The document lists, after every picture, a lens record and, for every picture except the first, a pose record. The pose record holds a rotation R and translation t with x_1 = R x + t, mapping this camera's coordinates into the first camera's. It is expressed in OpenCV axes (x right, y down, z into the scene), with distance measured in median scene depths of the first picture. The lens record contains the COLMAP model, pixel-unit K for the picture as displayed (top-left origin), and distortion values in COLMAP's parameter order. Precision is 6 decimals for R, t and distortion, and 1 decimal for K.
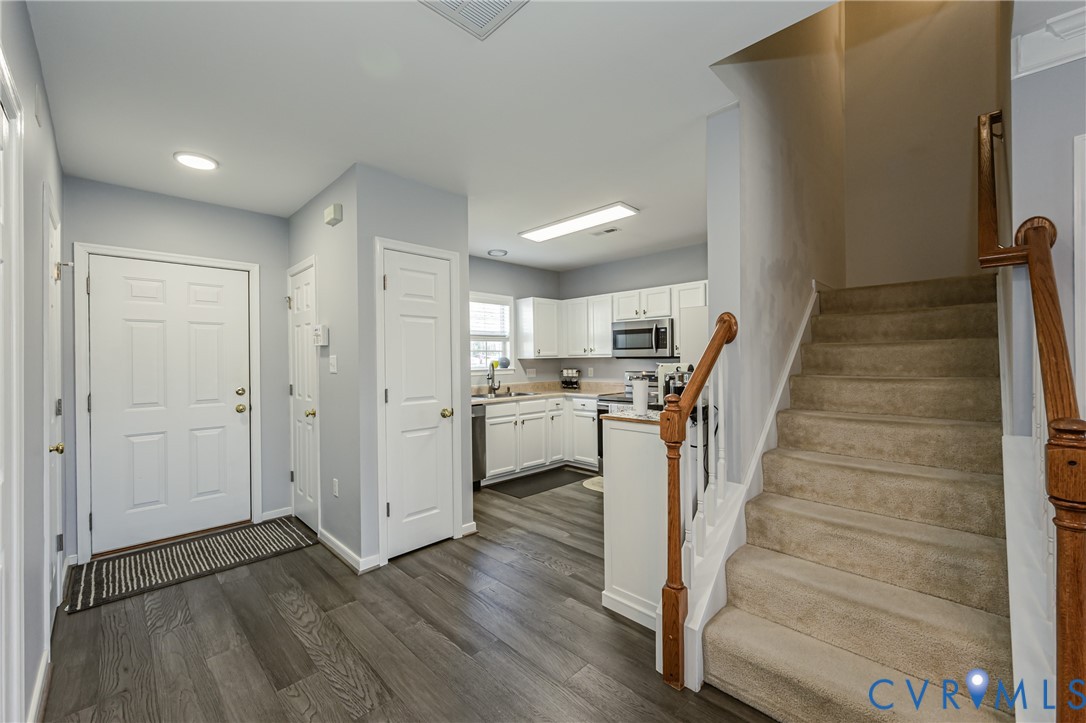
lens RADIAL K [[439.3, 0, 541.2], [0, 439.3, 356.3], [0, 0, 1]] dist [-0.001569, 0.000783]
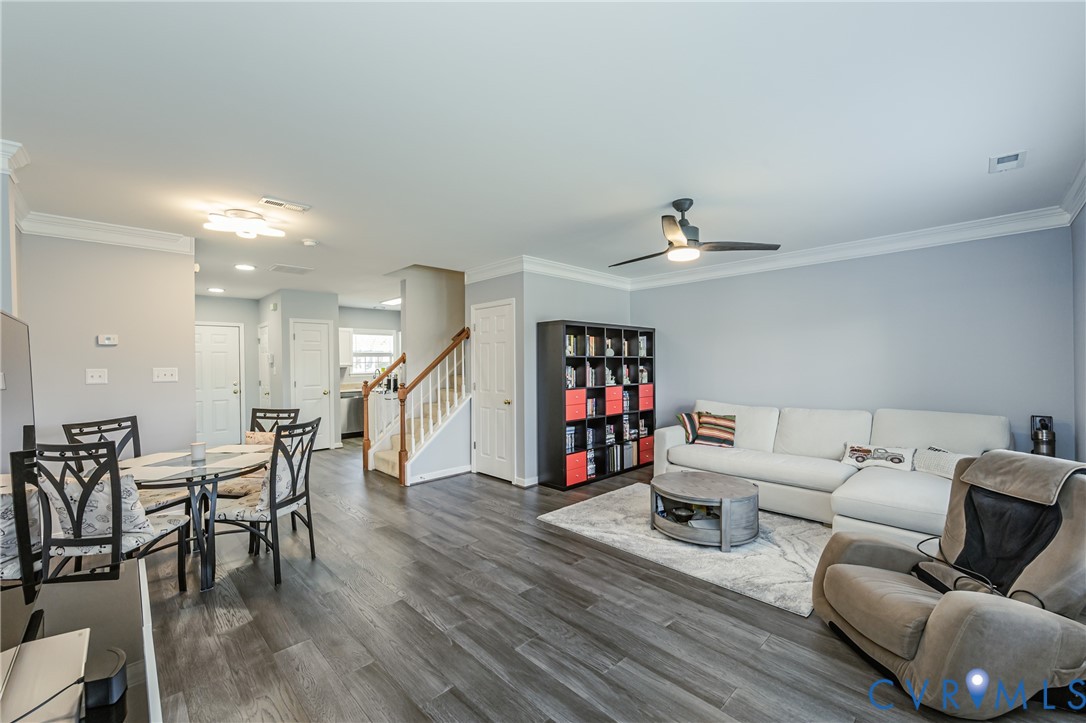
lens RADIAL K [[439.3, 0, 538.3], [0, 439.3, 361.9], [0, 0, 1]] dist [-0.001569, 0.000783]
pose [[0.999896, -0.004092, -0.013817, 0.925370], [0.004166, 0.999977, 0.005353, -0.035450], [0.013794, -0.005410, 0.999890, -1.261936]]
